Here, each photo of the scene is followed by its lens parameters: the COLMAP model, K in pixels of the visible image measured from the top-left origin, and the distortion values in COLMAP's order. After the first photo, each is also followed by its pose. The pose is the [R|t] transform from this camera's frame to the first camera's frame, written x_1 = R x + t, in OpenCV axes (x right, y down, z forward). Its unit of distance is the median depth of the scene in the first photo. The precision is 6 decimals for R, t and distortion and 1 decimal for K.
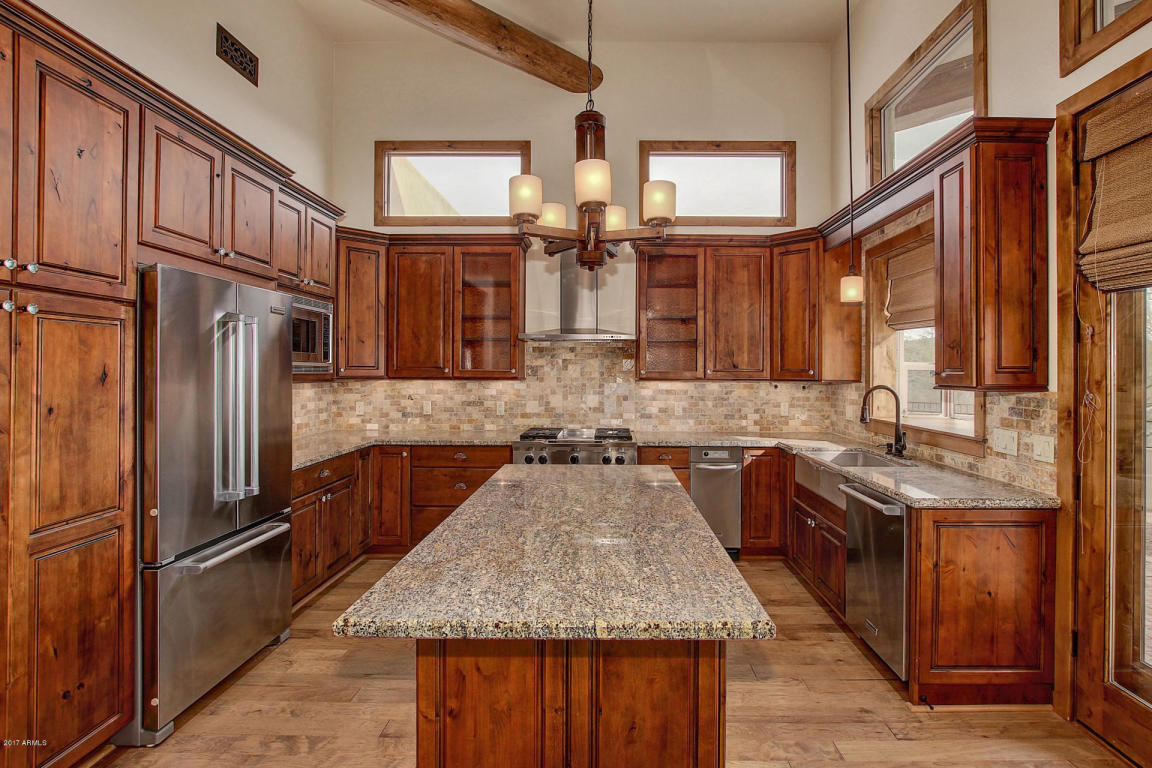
lens RADIAL K [[566.0, 0, 602.0], [0, 566.0, 368.8], [0, 0, 1]] dist [-0.019401, 0.000458]
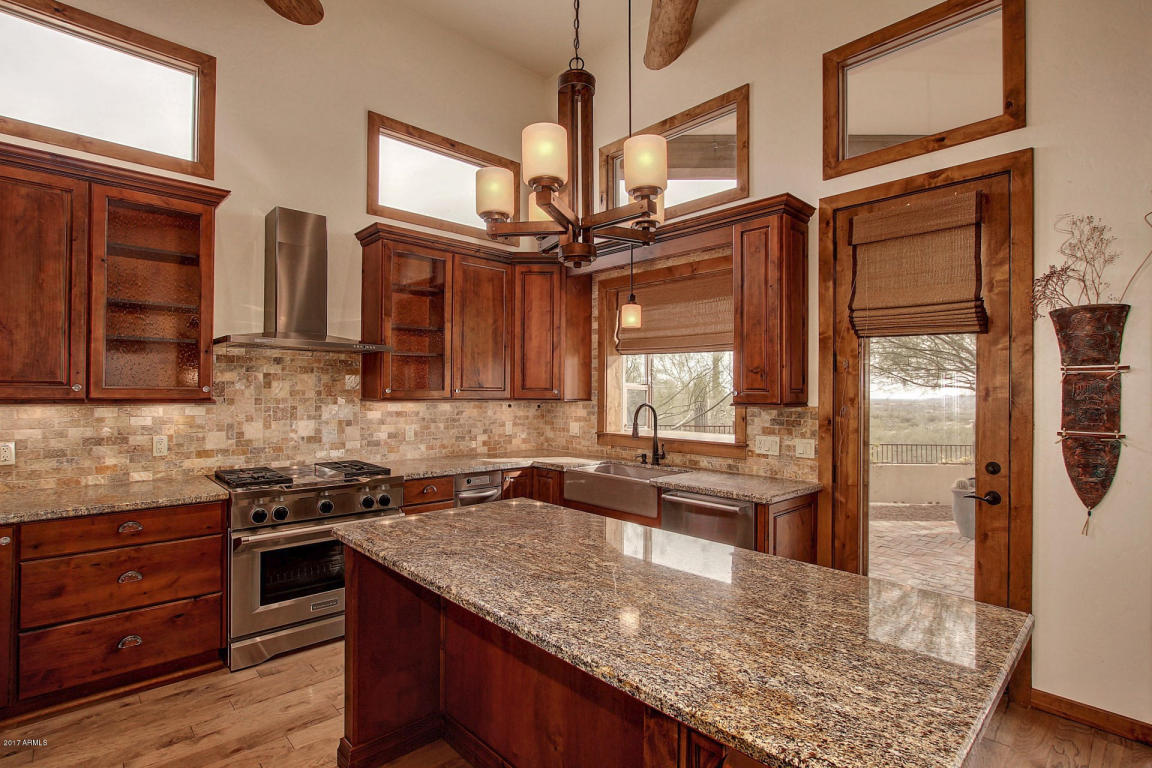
lens RADIAL K [[559.2, 0, 578.2], [0, 559.2, 387.3], [0, 0, 1]] dist [-0.024177, 0.000432]
pose [[0.719927, 0.005398, 0.694029, -0.307415], [-0.006508, 0.999978, -0.001027, -0.000565], [-0.694019, -0.003778, 0.719946, 0.227416]]
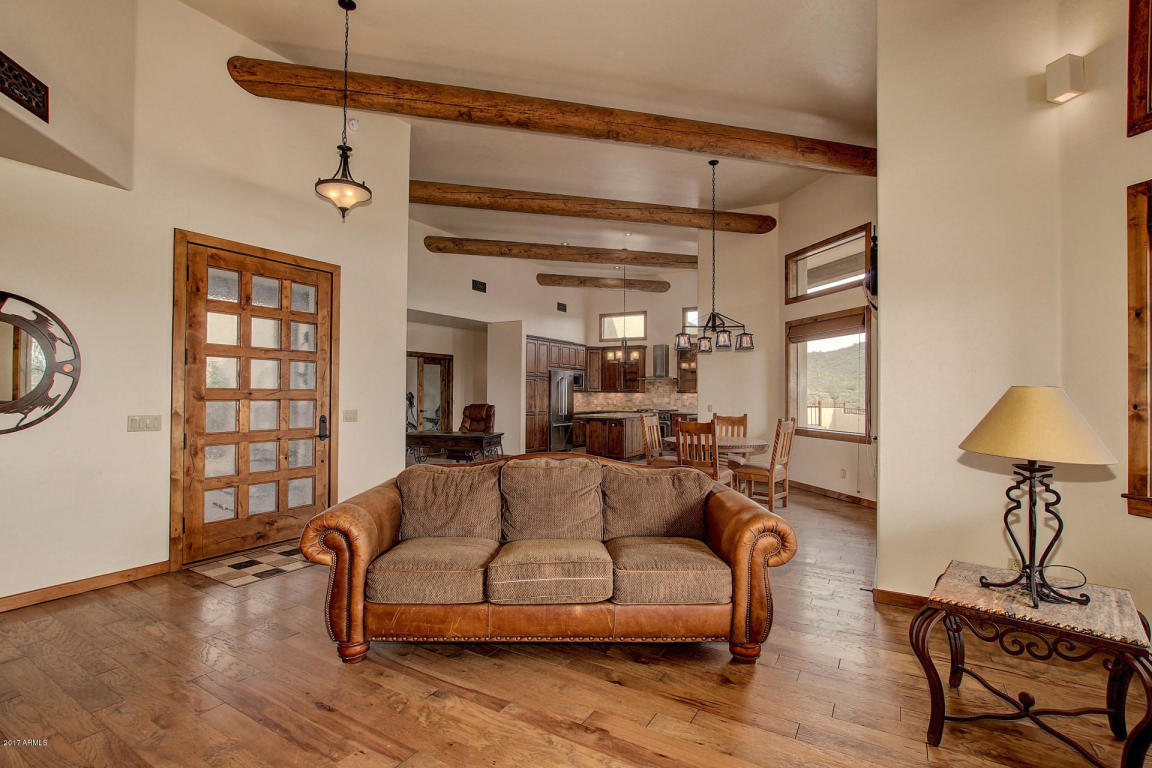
lens RADIAL K [[533.9, 0, 582.6], [0, 533.9, 390.1], [0, 0, 1]] dist [-0.025045, -0.000130]
pose [[0.867351, -0.000352, -0.497696, 1.078818], [-0.002090, 0.999988, -0.004350, 0.020122], [0.497692, 0.004813, 0.867340, -1.757078]]
